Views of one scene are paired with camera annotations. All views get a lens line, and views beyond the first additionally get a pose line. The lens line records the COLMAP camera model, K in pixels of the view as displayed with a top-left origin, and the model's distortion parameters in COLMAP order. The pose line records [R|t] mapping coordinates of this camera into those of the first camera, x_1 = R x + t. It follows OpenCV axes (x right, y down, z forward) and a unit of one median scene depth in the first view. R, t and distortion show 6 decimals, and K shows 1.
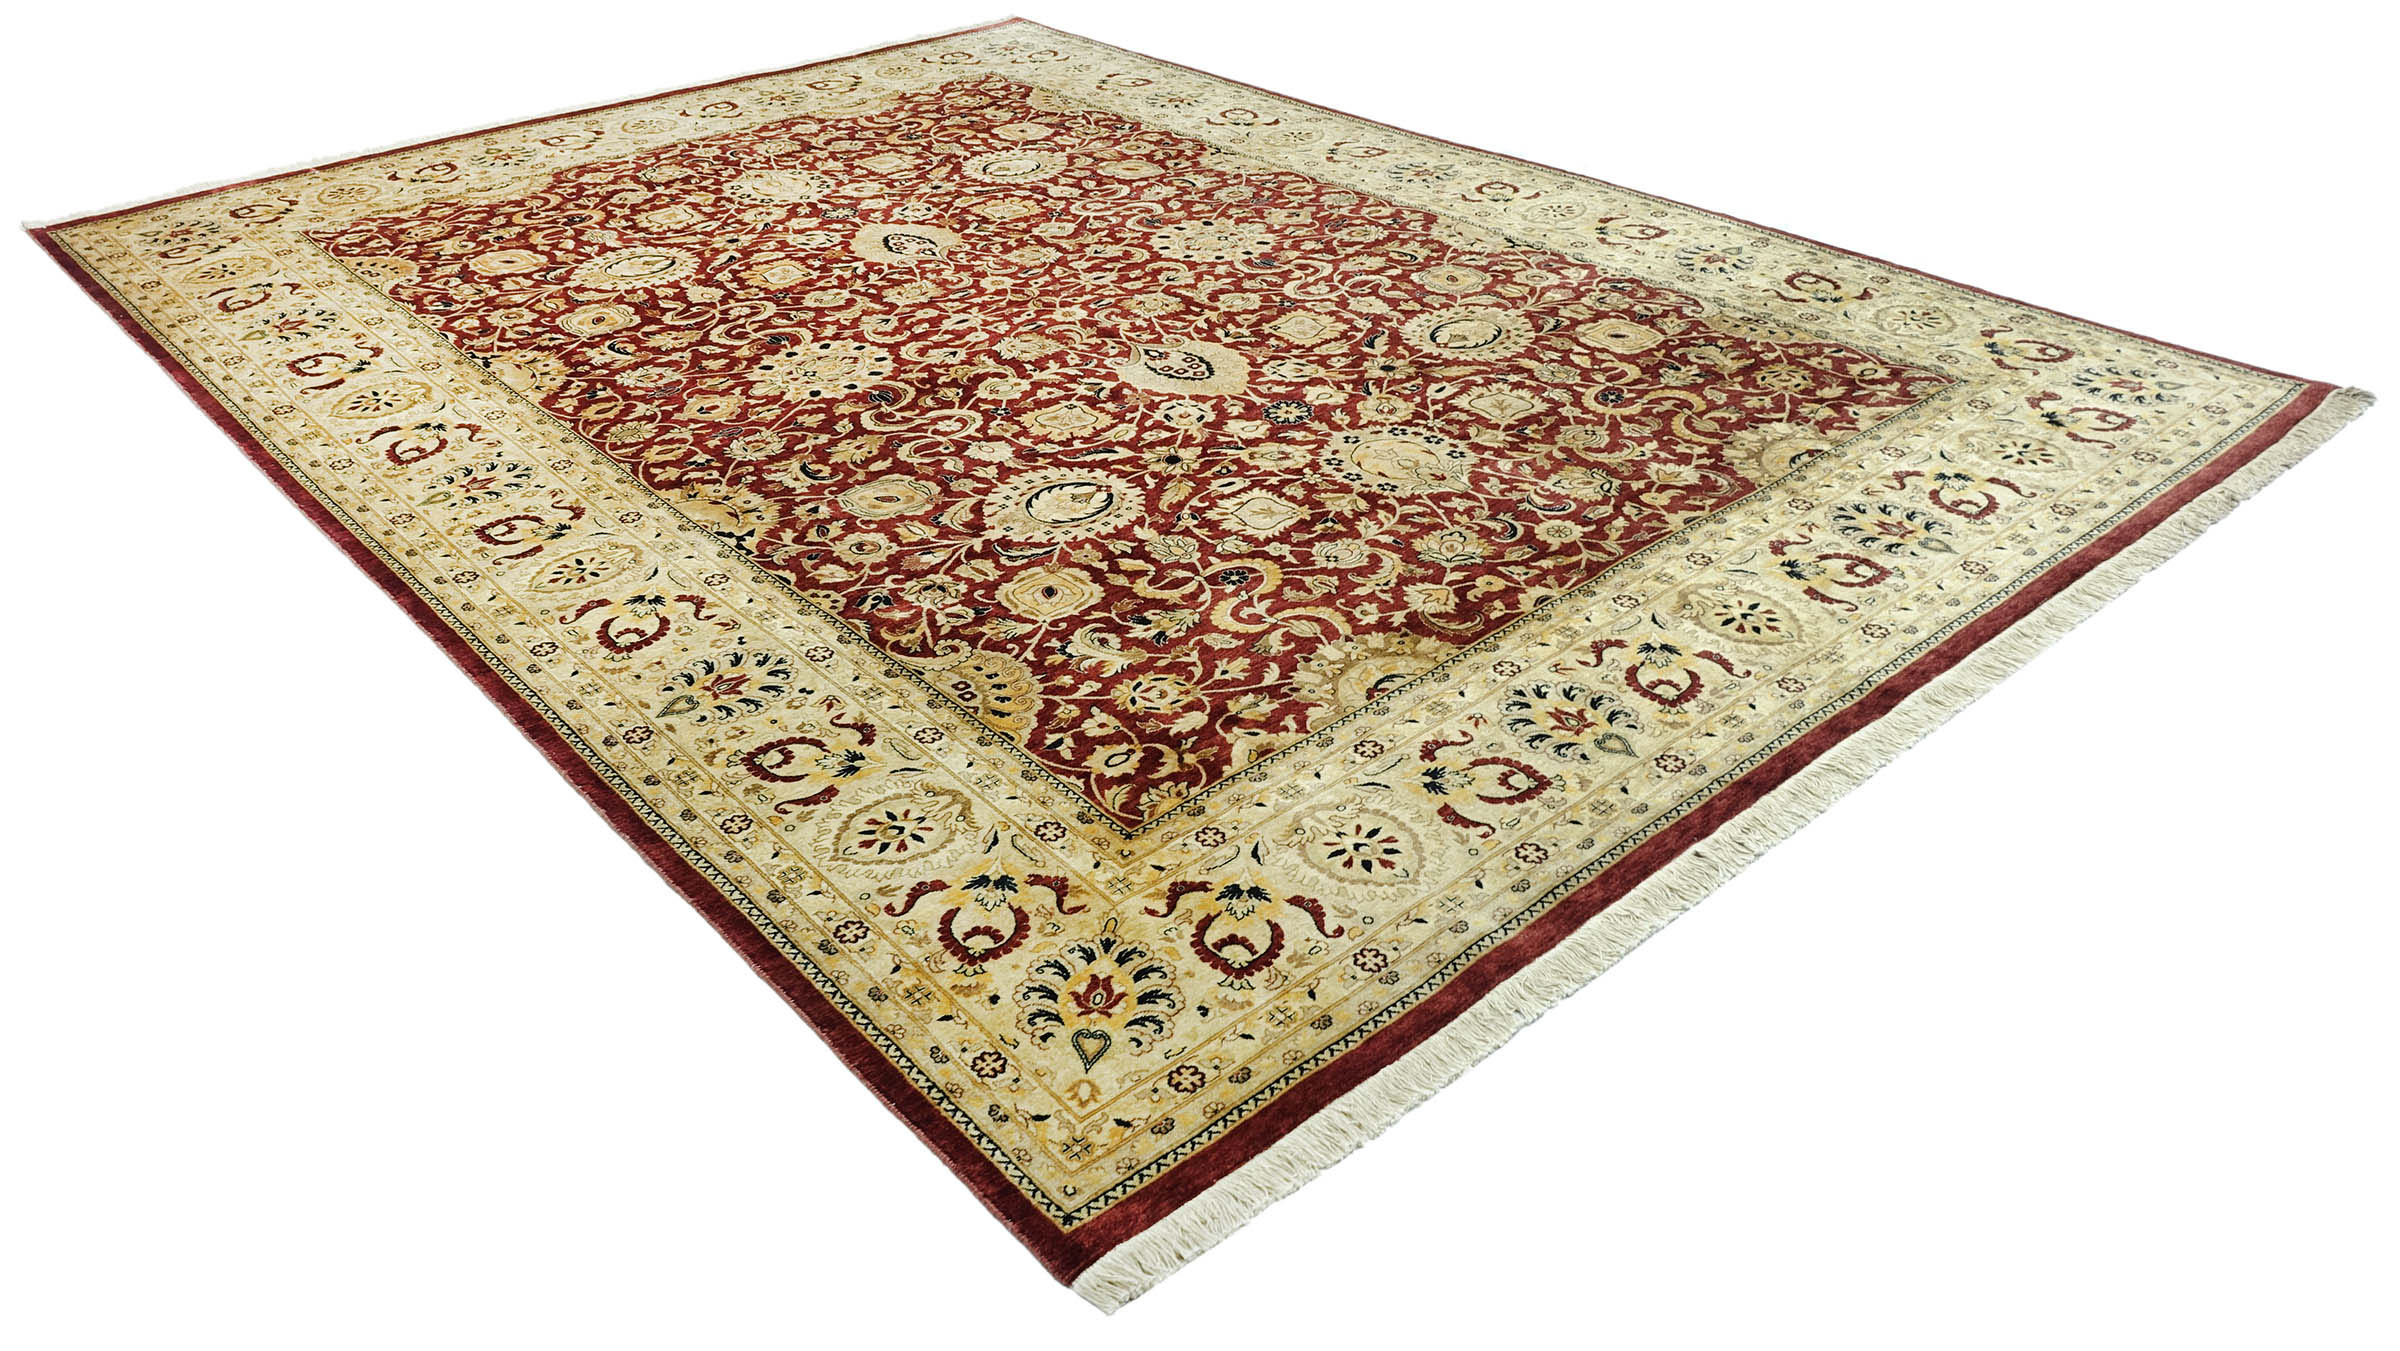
lens RADIAL K [[1765.6, 0, 1200.0], [0, 1765.6, 675.5], [0, 0, 1]] dist [0.002002, -0.012873]
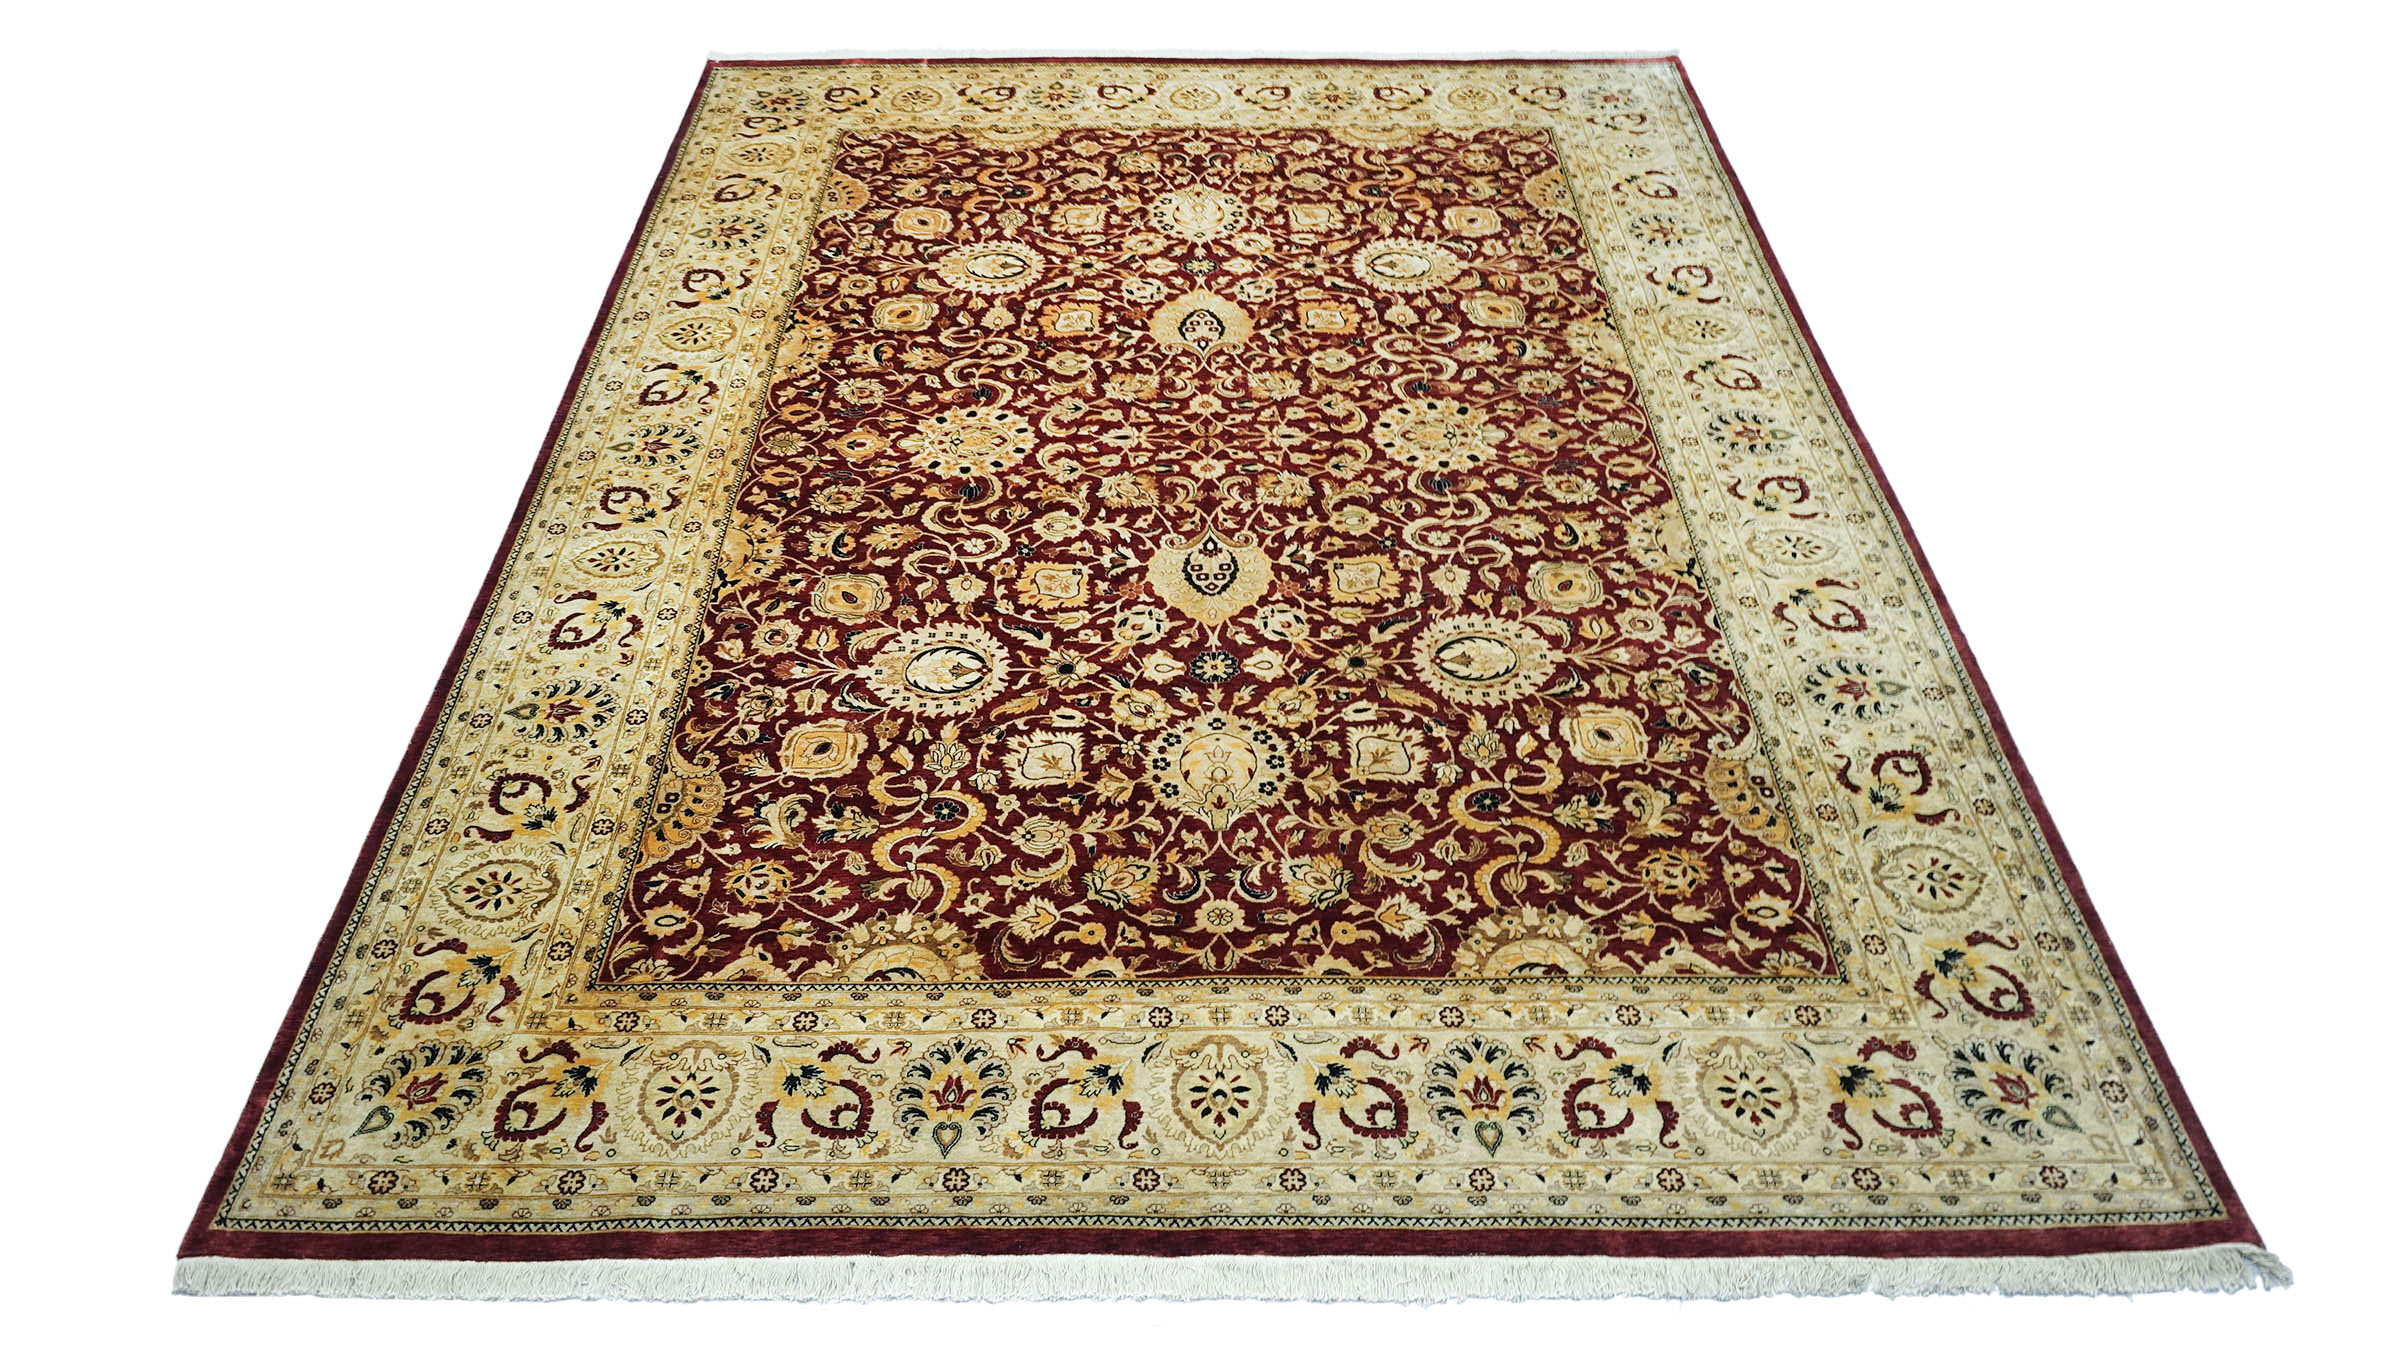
lens RADIAL K [[1825.7, 0, 1200.0], [0, 1825.7, 675.5], [0, 0, 1]] dist [-0.002134, -0.000486]
pose [[0.760387, 0.450795, -0.467542, 0.496683], [-0.373966, 0.892466, 0.252298, -0.372714], [0.531000, -0.016999, 0.847201, 0.067146]]
